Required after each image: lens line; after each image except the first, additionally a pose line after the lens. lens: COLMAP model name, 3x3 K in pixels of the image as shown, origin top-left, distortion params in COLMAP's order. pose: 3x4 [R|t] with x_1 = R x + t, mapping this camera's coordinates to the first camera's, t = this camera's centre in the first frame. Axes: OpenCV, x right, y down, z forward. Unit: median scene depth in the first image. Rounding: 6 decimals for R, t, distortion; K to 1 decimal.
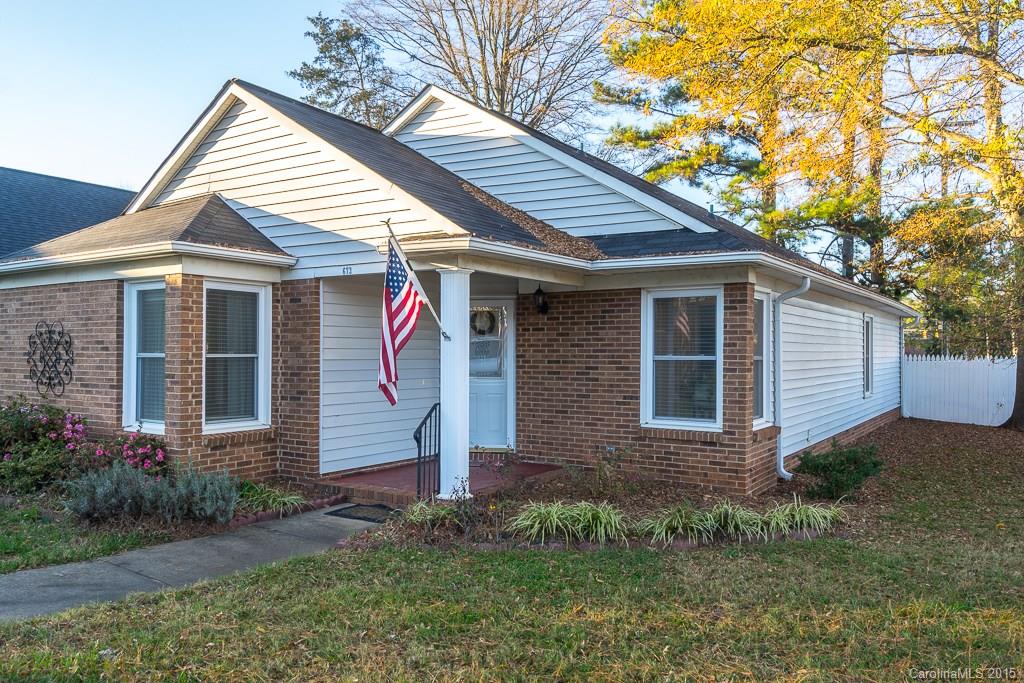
lens RADIAL K [[764.4, 0, 513.5], [0, 764.4, 355.5], [0, 0, 1]] dist [-0.002384, -0.002122]
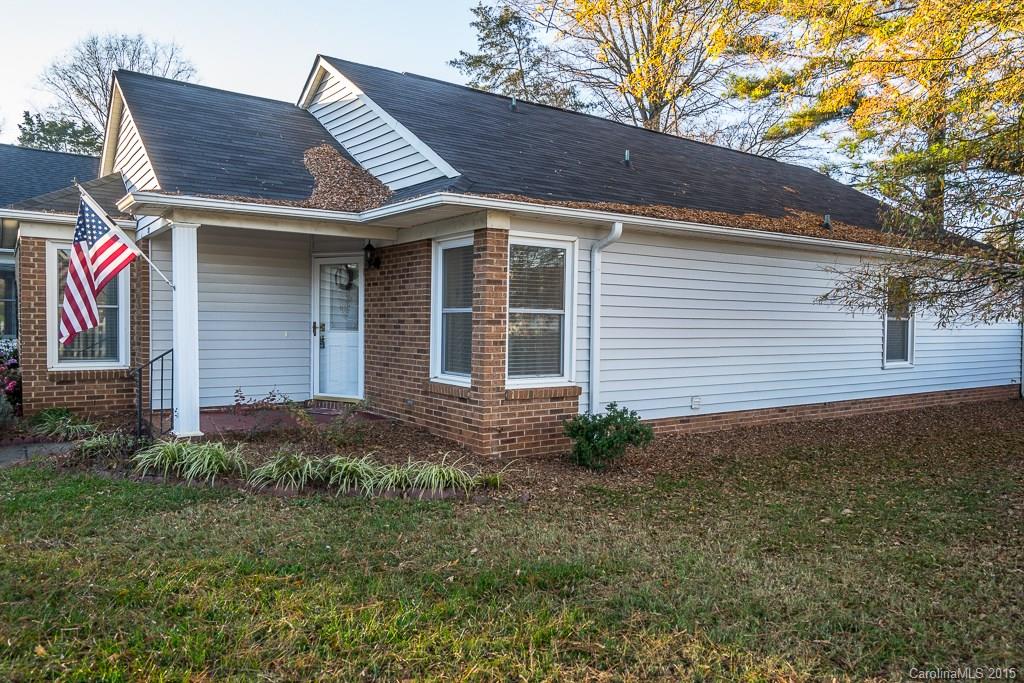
lens RADIAL K [[731.5, 0, 512.0], [0, 731.5, 341.5], [0, 0, 1]] dist [0.004906, 0.004006]
pose [[0.933176, 0.018718, -0.358932, 0.580476], [-0.011684, 0.999695, 0.021755, 0.020258], [0.359230, -0.016107, 0.933110, 0.155889]]
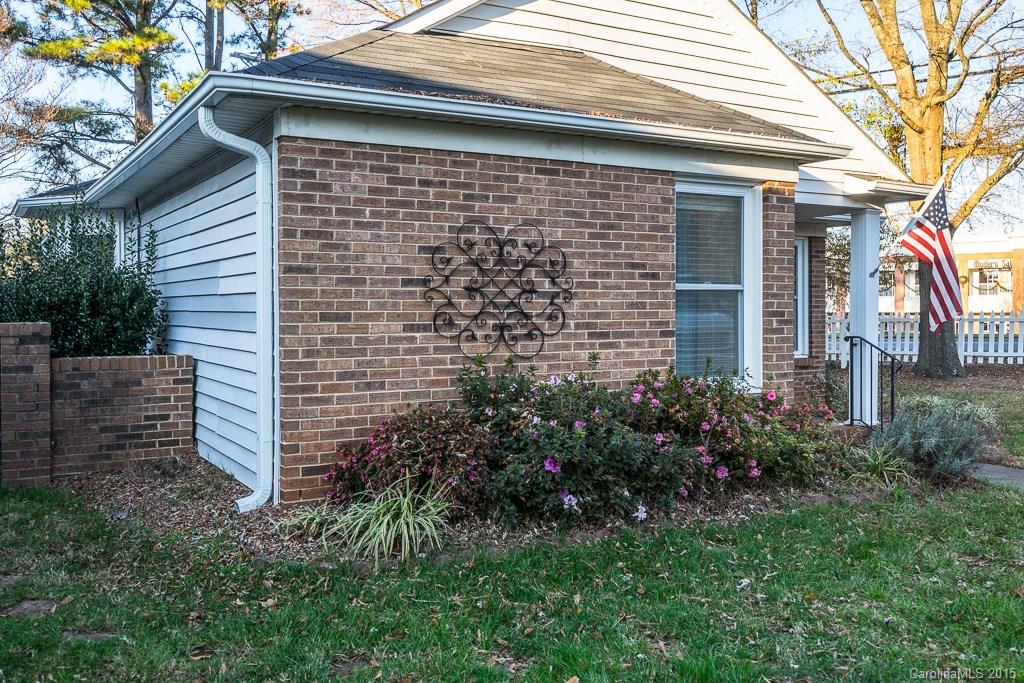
lens RADIAL K [[931.1, 0, 512.0], [0, 931.1, 341.5], [0, 0, 1]] dist [-0.001223, -0.000282]
pose [[0.446059, -0.039359, 0.894138, -1.216611], [0.008029, 0.999168, 0.039977, 0.013492], [-0.894968, -0.010653, 0.446004, 0.704327]]
